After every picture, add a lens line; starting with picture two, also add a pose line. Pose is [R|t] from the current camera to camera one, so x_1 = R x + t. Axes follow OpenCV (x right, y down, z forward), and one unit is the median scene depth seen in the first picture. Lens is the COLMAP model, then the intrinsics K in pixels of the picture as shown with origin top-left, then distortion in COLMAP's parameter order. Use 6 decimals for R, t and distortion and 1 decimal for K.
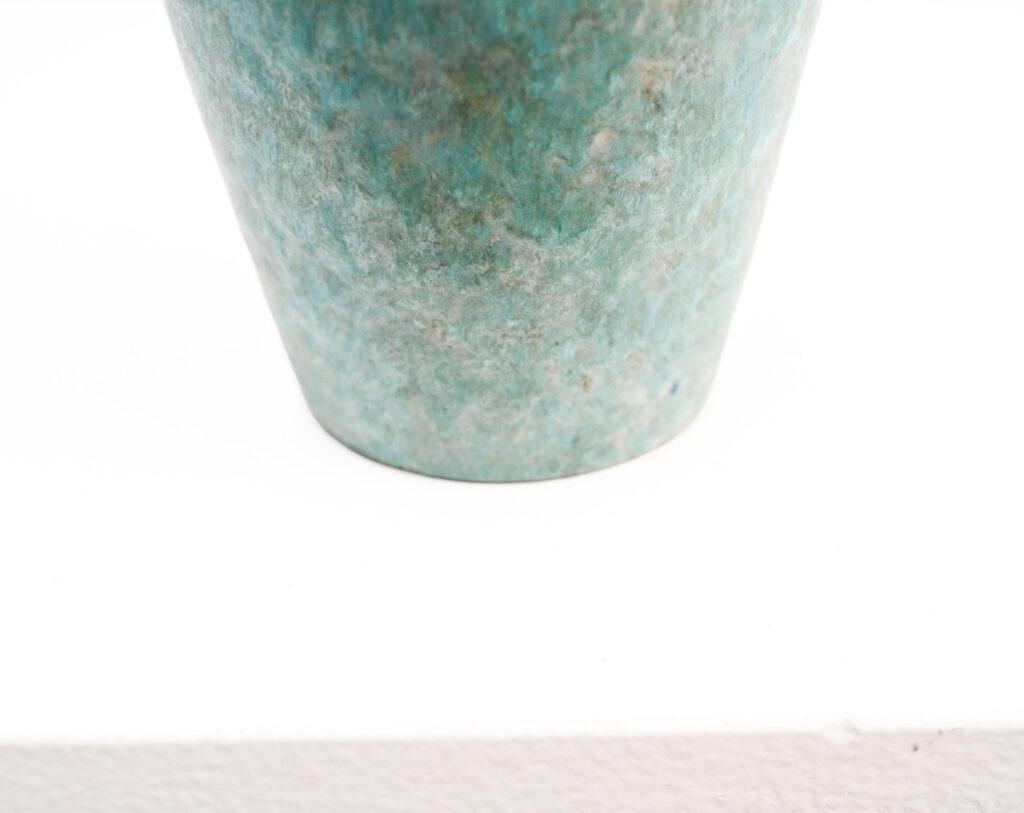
lens RADIAL K [[1282.1, 0, 572.9], [0, 1282.1, 403.2], [0, 0, 1]] dist [-0.001560, 0.000000]
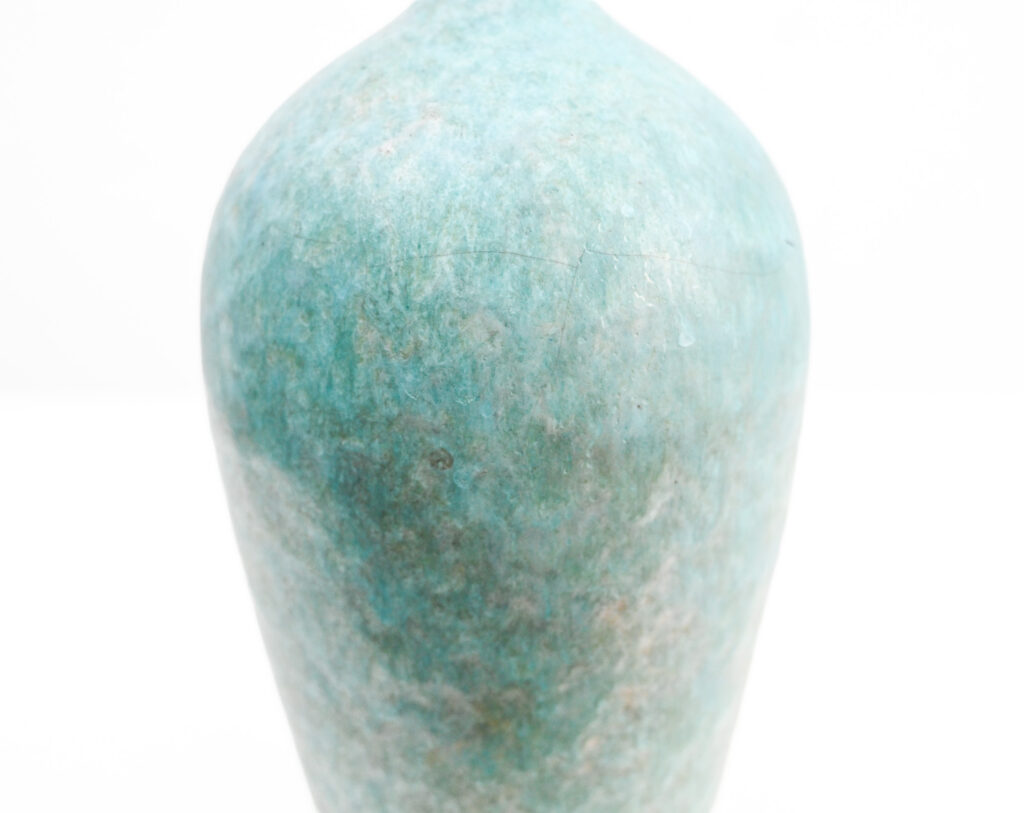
lens RADIAL K [[1282.1, 0, 562.0], [0, 1282.1, 397.0], [0, 0, 1]] dist [-0.001560, 0.000000]
pose [[0.999807, -0.000441, -0.019641, 0.016705], [-0.003572, 0.979010, -0.203780, -0.269183], [0.019319, 0.203811, 0.978820, -0.296878]]
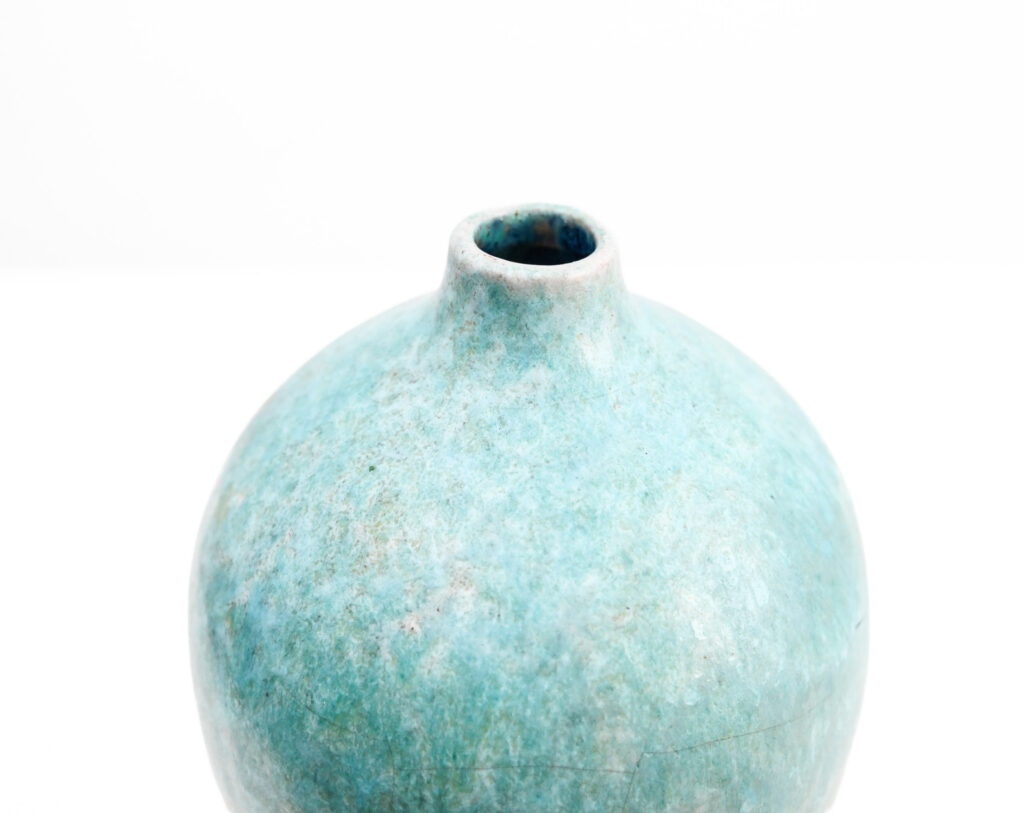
lens RADIAL K [[1282.1, 0, 563.1], [0, 1282.1, 407.5], [0, 0, 1]] dist [-0.001560, 0.000000]
pose [[0.999809, -0.000547, 0.019562, -0.060510], [-0.001407, 0.995015, 0.099720, -0.941025], [-0.019519, -0.099729, 0.994823, -0.185751]]
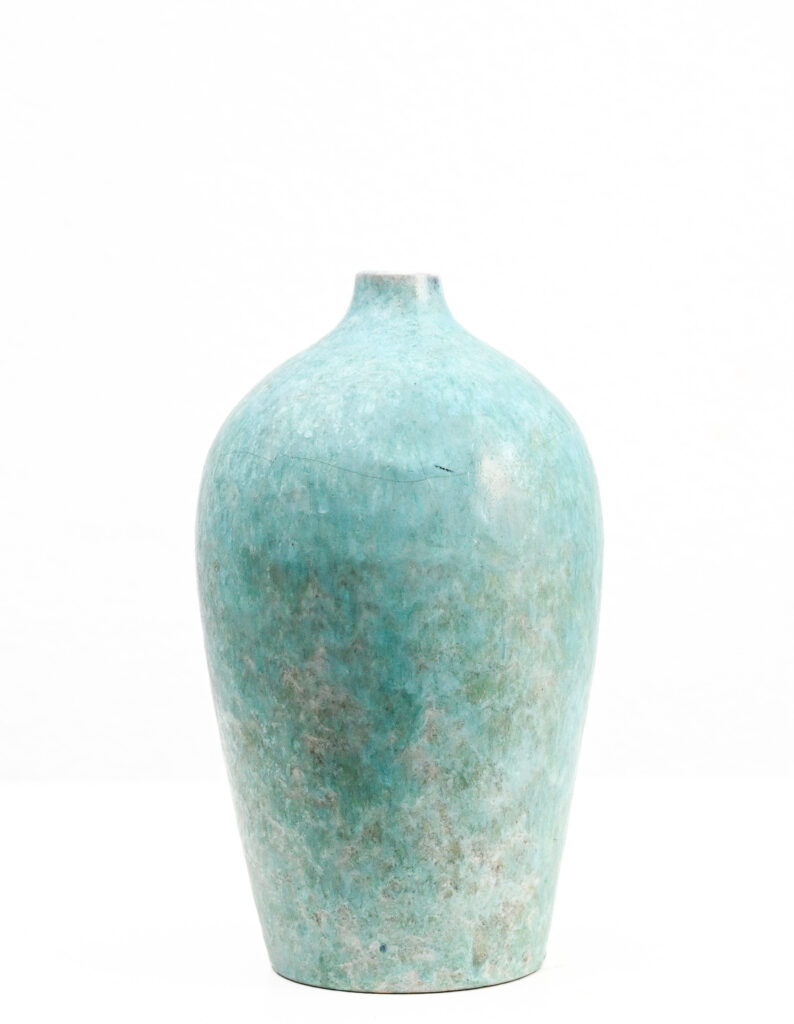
lens RADIAL K [[2856.0, 0, 397.2], [0, 2856.0, 512.8], [0, 0, 1]] dist [-0.183670, 0.000000]
pose [[0.602429, 0.034693, -0.797418, 3.464132], [-0.377017, 0.892946, -0.245978, 0.442244], [0.703518, 0.448825, 0.551017, -1.441648]]
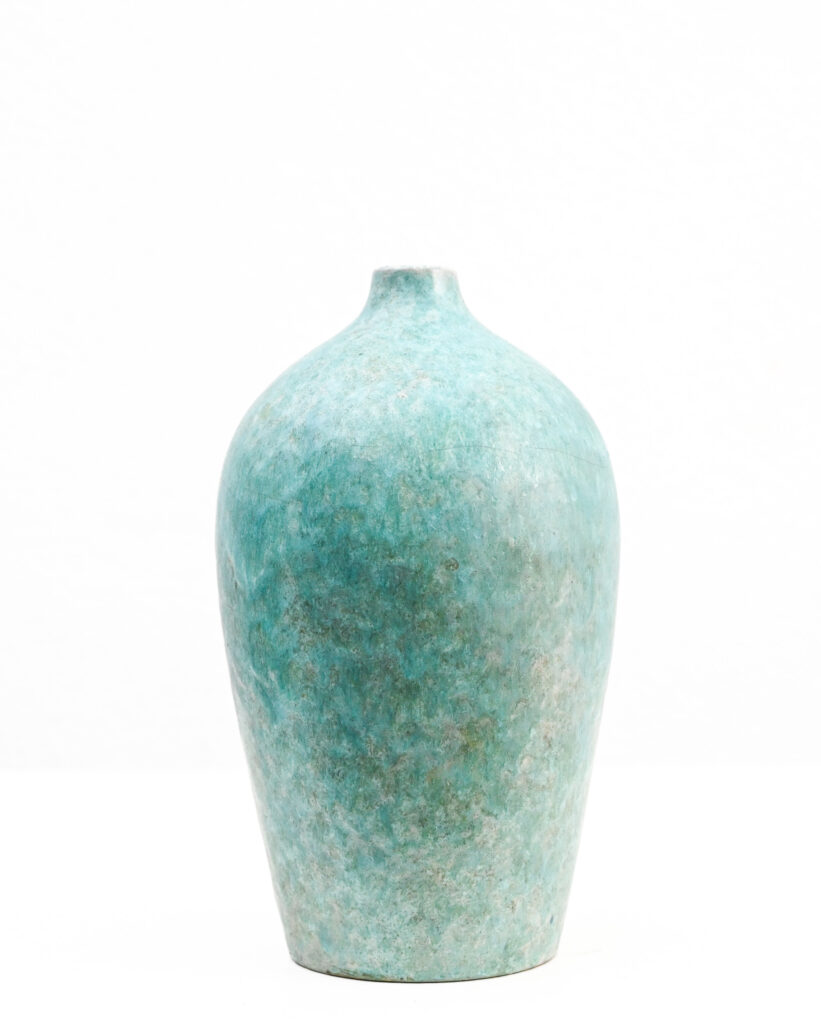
lens RADIAL K [[2735.7, 0, 414.6], [0, 2735.7, 515.4], [0, 0, 1]] dist [-0.125303, 0.000000]
pose [[0.962476, -0.033020, 0.269350, -1.226661], [0.146507, 0.898712, -0.413343, 1.136572], [-0.228420, 0.437294, 0.869826, -2.721448]]
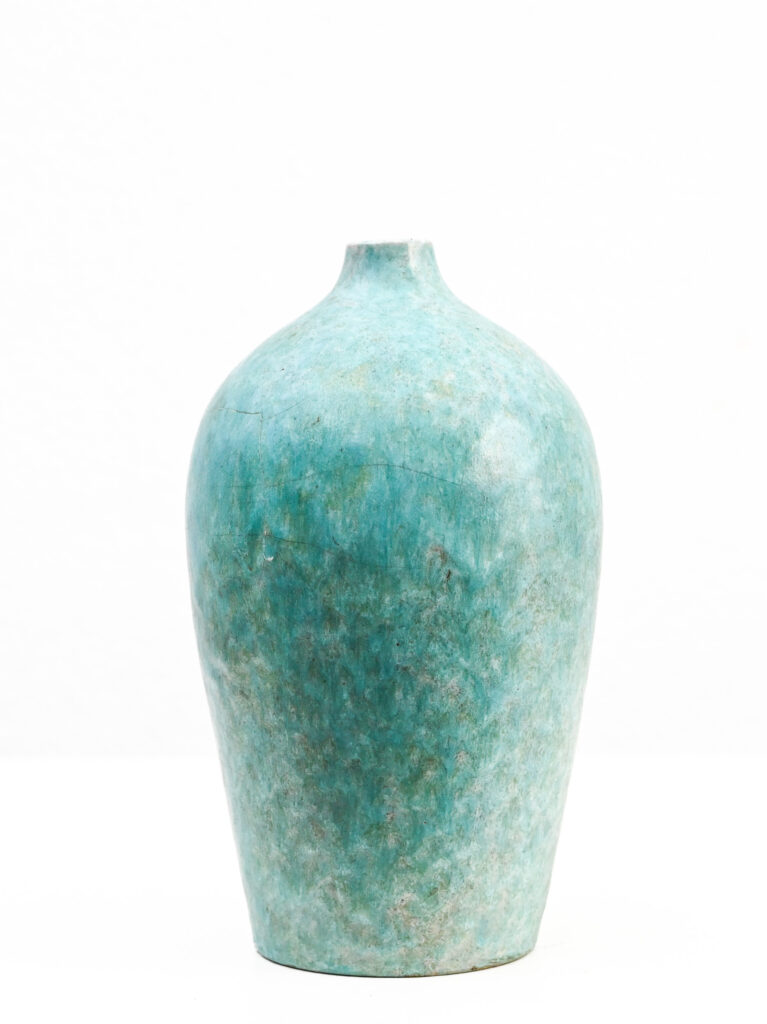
lens RADIAL K [[2788.5, 0, 377.8], [0, 2788.5, 512.7], [0, 0, 1]] dist [-0.164608, 0.000000]
pose [[-0.018730, -0.065566, 0.997672, -4.310474], [0.495774, 0.865924, 0.066215, -0.909236], [-0.868250, 0.495860, 0.016287, 0.972788]]
